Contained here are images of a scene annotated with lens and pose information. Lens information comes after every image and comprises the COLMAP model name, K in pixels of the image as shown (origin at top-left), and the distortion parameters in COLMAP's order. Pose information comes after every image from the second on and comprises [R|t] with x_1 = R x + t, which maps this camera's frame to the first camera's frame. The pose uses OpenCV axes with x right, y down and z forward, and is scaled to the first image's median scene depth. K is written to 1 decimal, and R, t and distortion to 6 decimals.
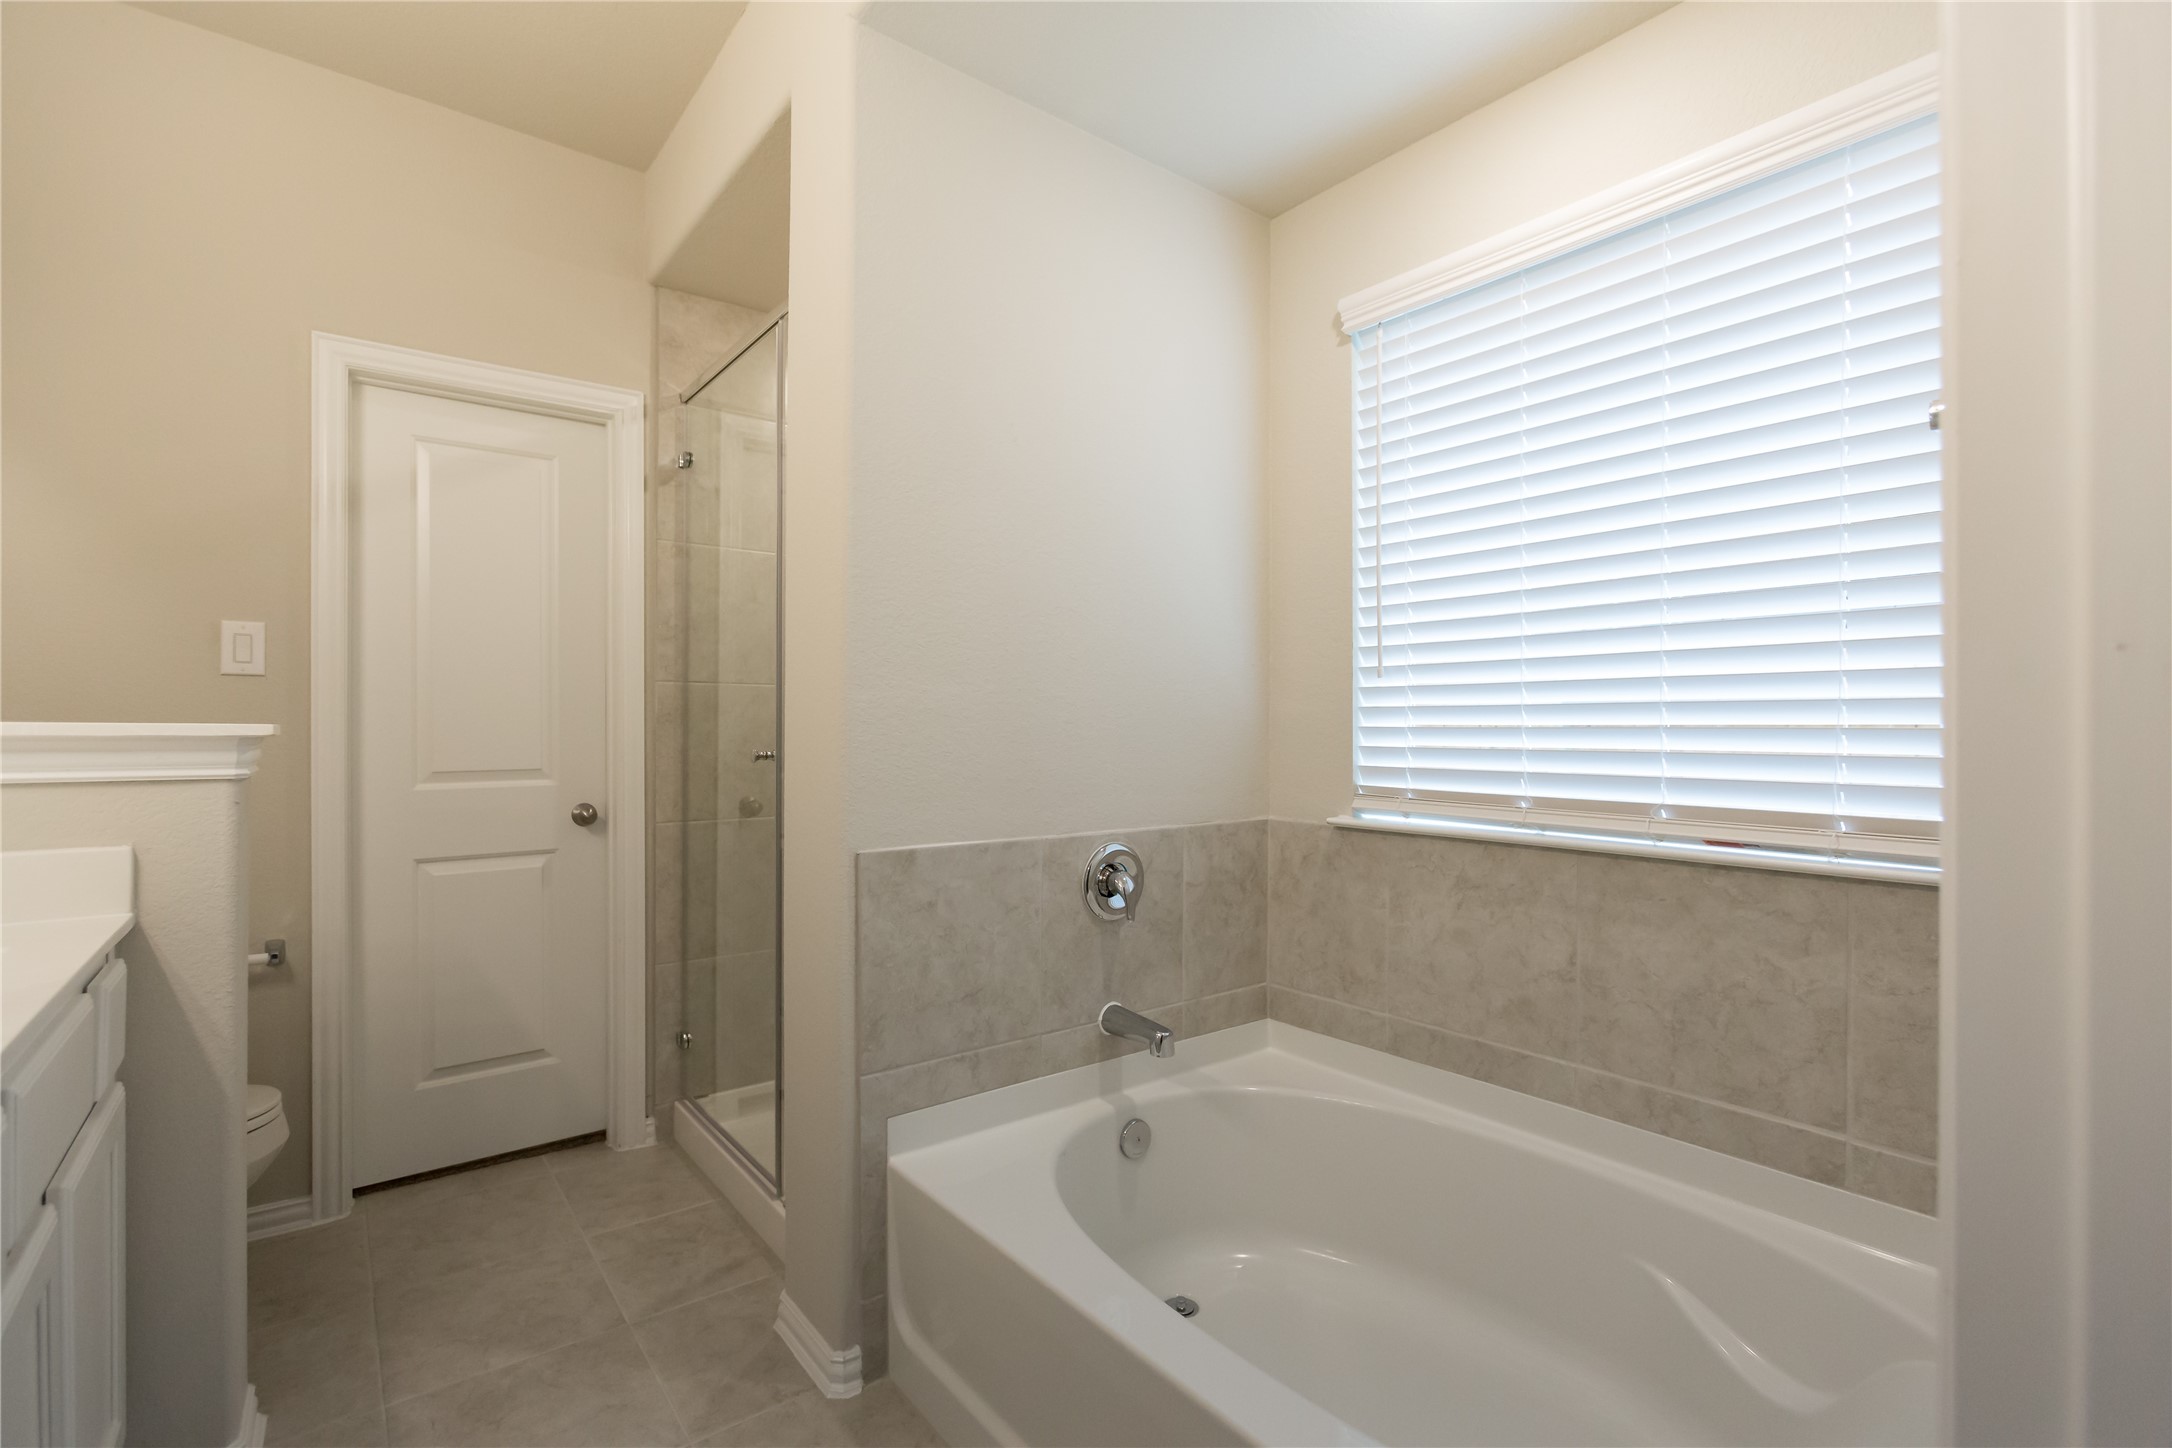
lens RADIAL K [[976.3, 0, 1082.1], [0, 976.3, 725.3], [0, 0, 1]] dist [-0.008126, 0.004179]
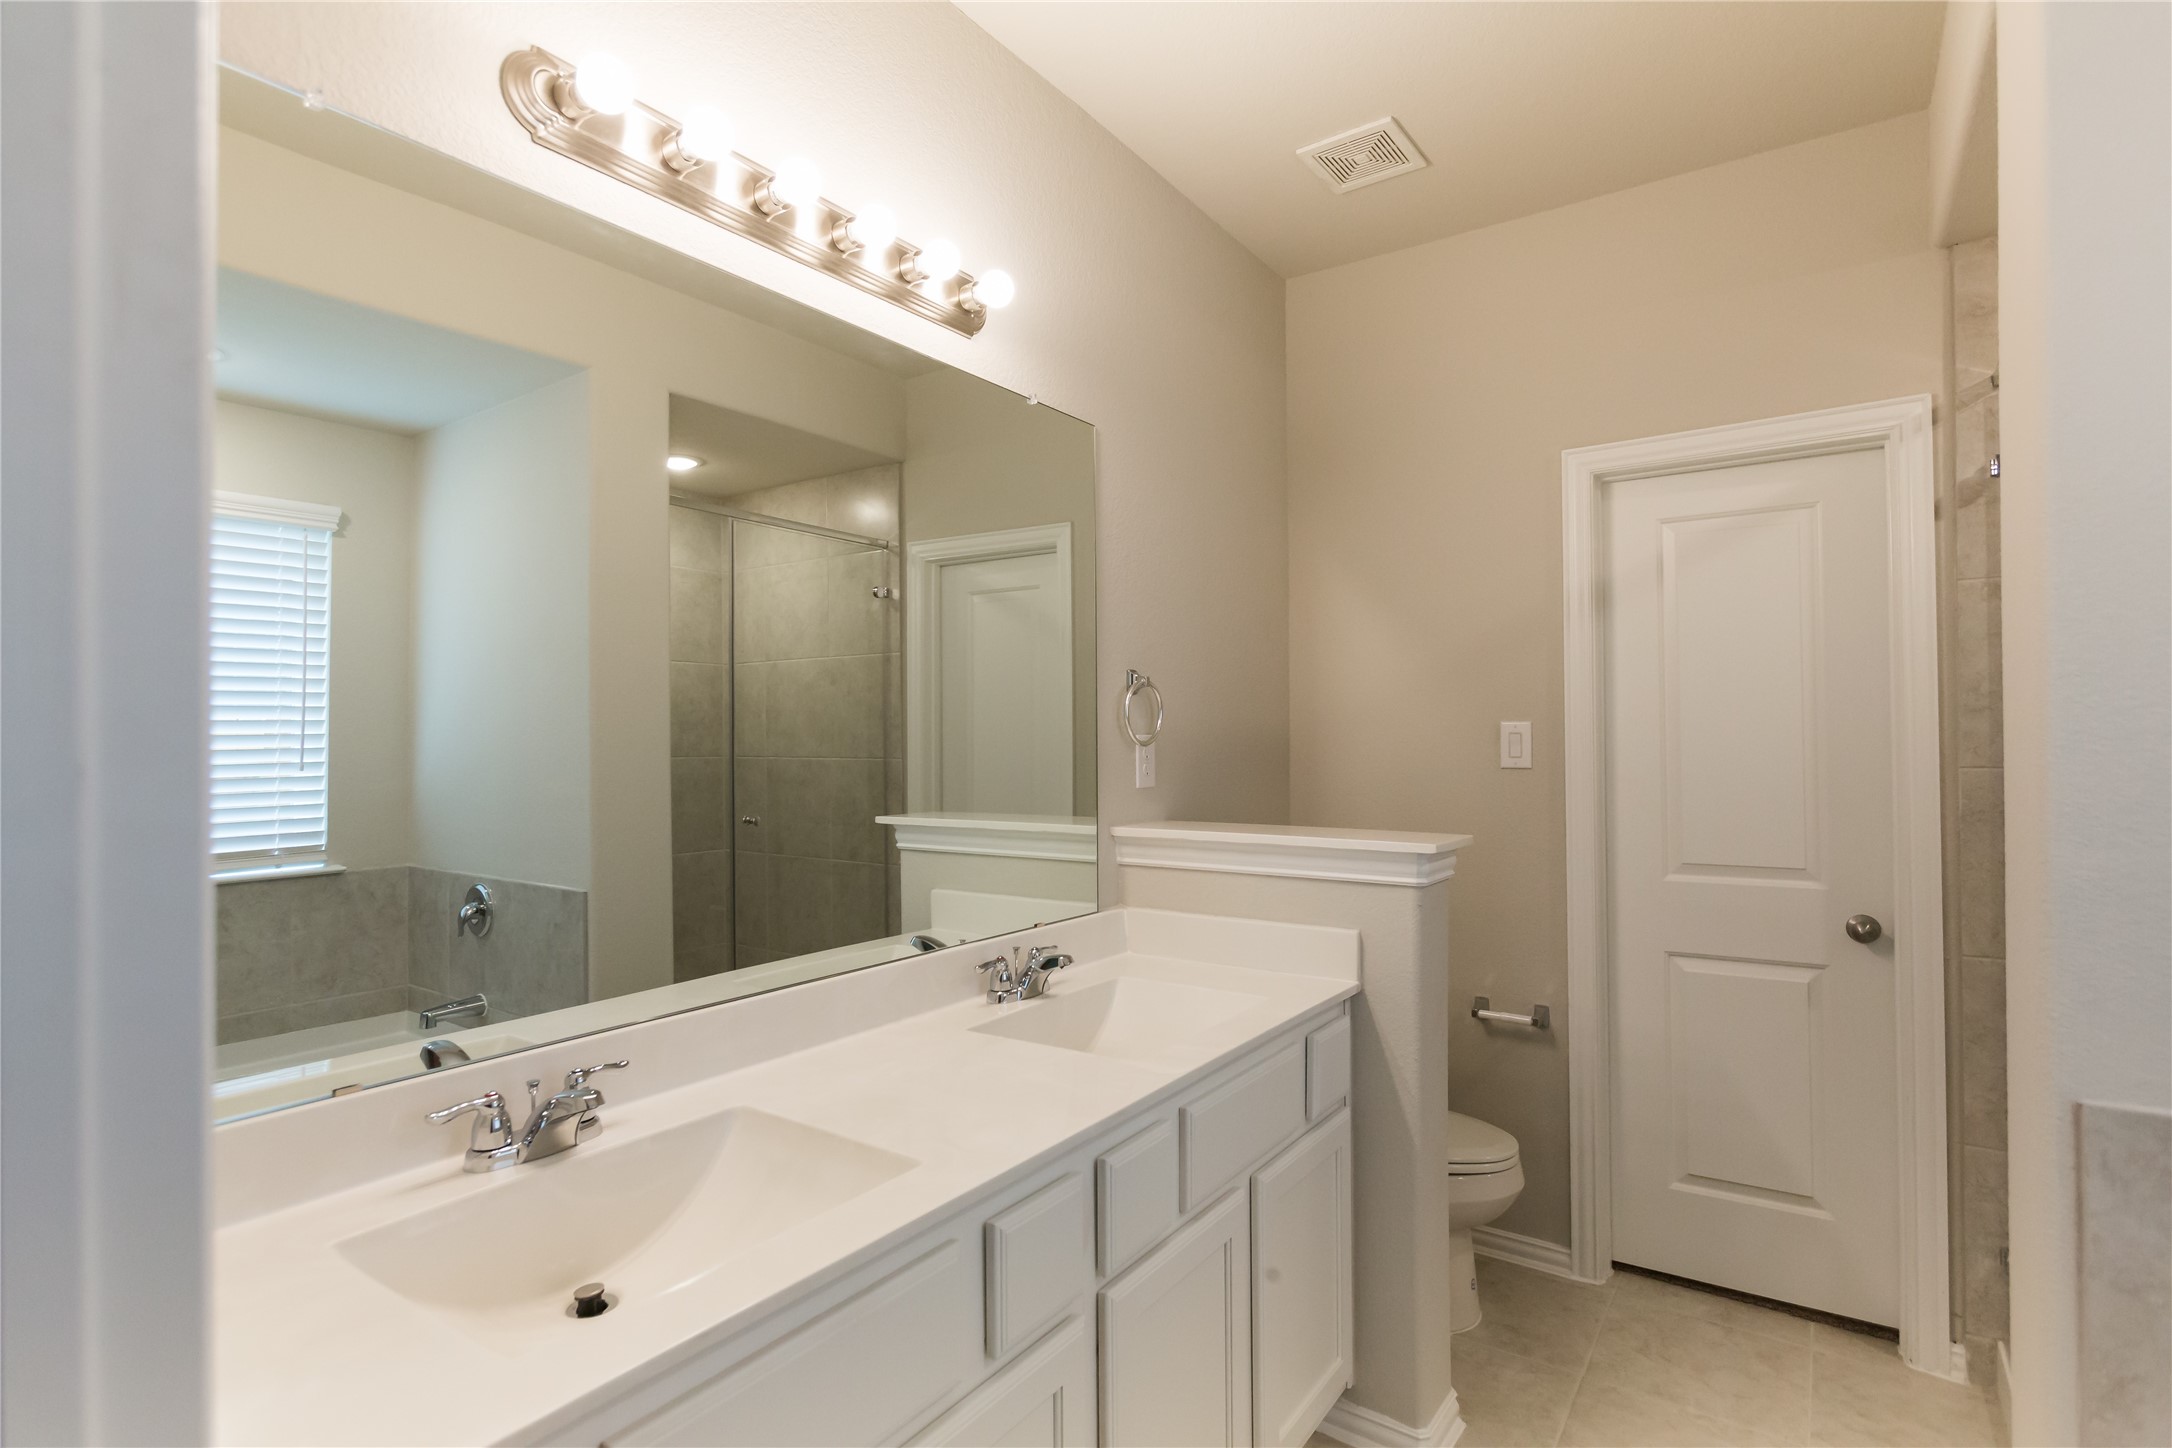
lens RADIAL K [[1104.8, 0, 1079.4], [0, 1104.8, 723.7], [0, 0, 1]] dist [0.004906, 0.001195]
pose [[0.290271, -0.006513, -0.956922, 0.218677], [0.006089, 0.999969, -0.004959, -0.092524], [0.956925, -0.004387, 0.290302, 0.117324]]
